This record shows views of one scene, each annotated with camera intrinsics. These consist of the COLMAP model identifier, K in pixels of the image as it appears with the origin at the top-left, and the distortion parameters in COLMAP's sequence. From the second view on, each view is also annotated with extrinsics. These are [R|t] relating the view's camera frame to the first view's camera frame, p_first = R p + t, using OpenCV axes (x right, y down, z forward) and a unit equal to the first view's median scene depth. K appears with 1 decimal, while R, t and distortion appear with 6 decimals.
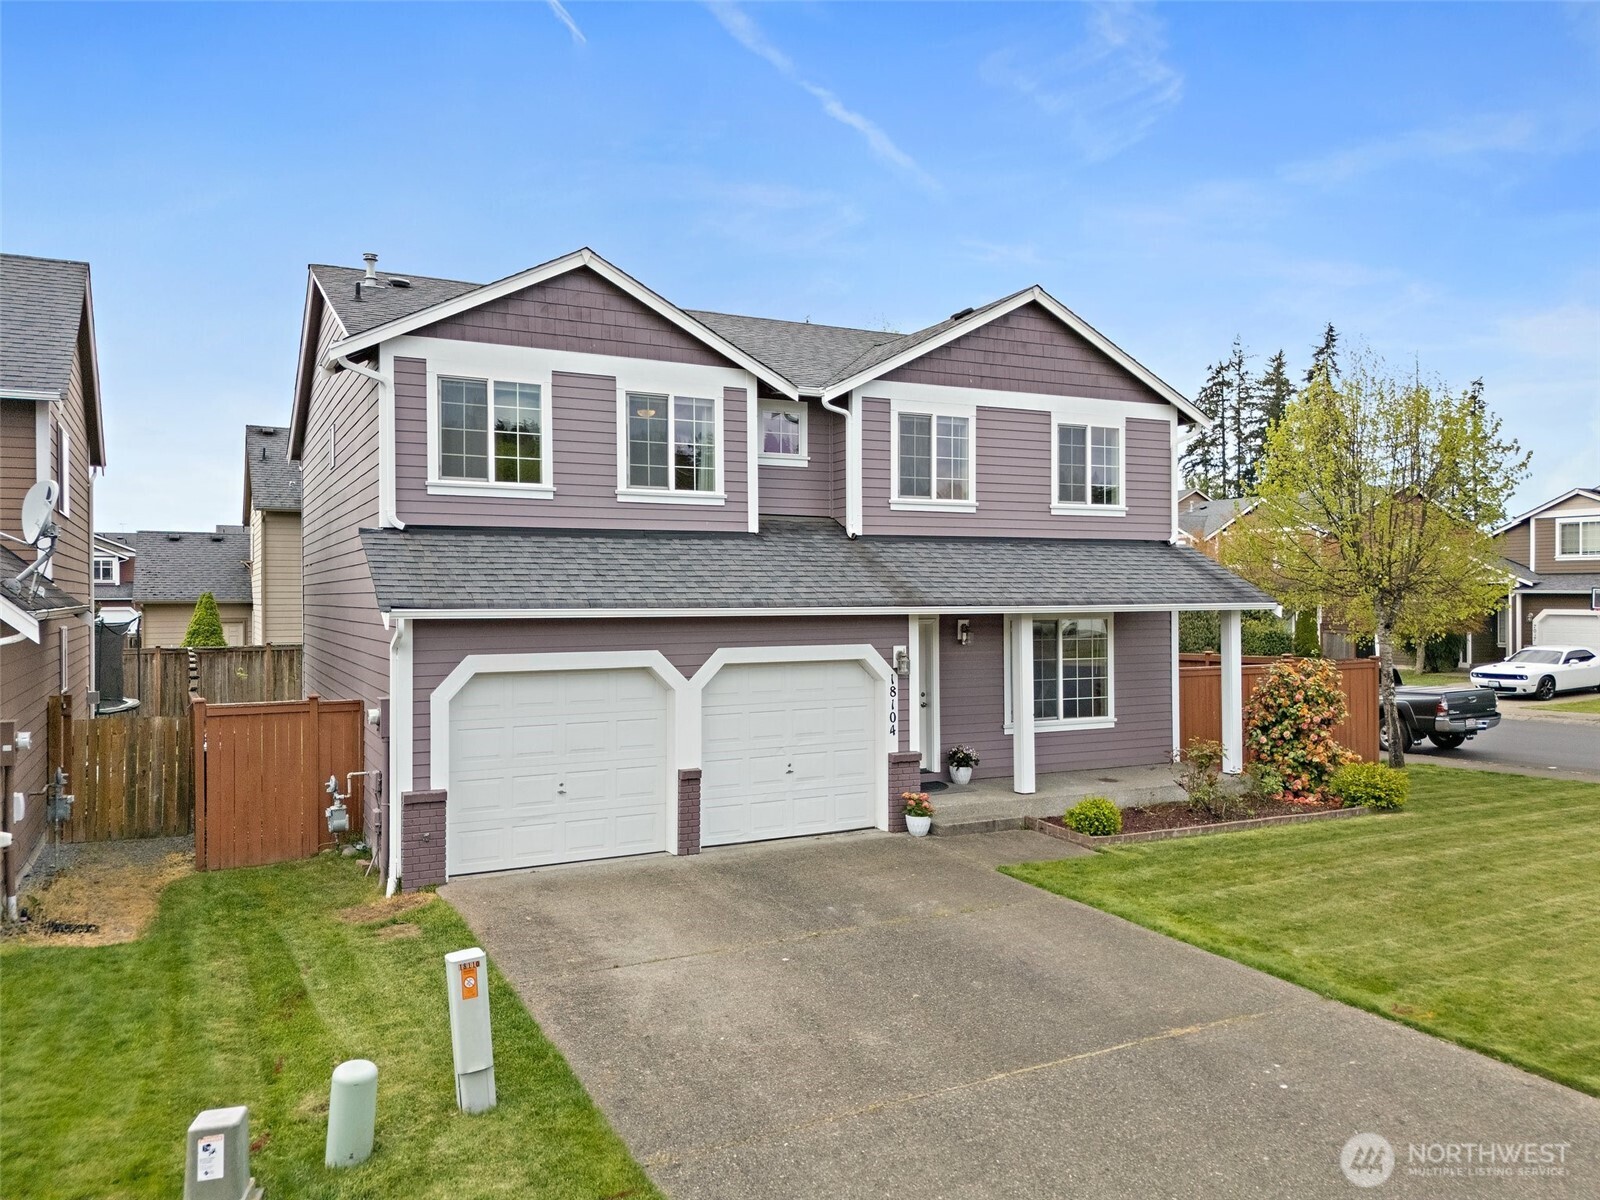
lens RADIAL K [[1164.4, 0, 793.9], [0, 1164.4, 598.8], [0, 0, 1]] dist [0.060883, -0.053081]
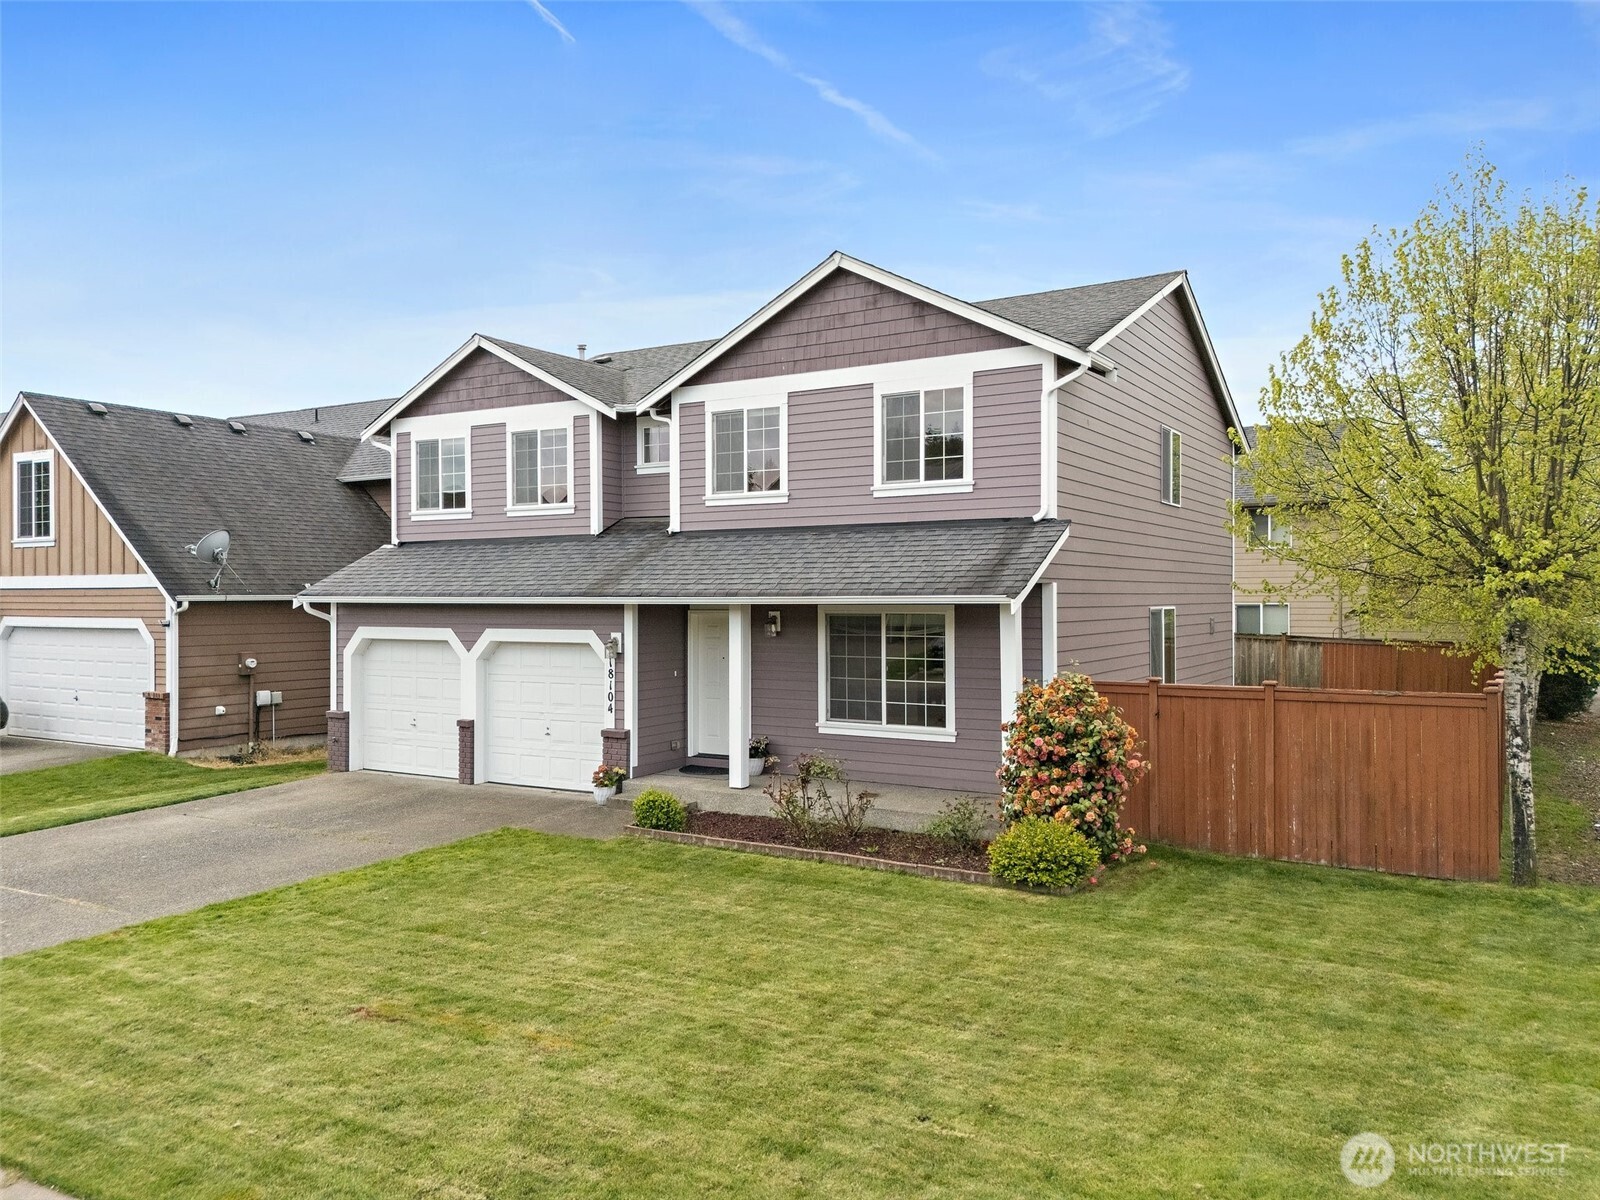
lens RADIAL K [[1178.9, 0, 804.7], [0, 1178.9, 592.9], [0, 0, 1]] dist [0.080857, -0.052961]
pose [[0.535453, 0.004898, -0.844551, 1.140075], [0.002815, 0.999967, 0.007584, -0.005845], [0.844560, -0.006438, 0.535422, 0.549715]]
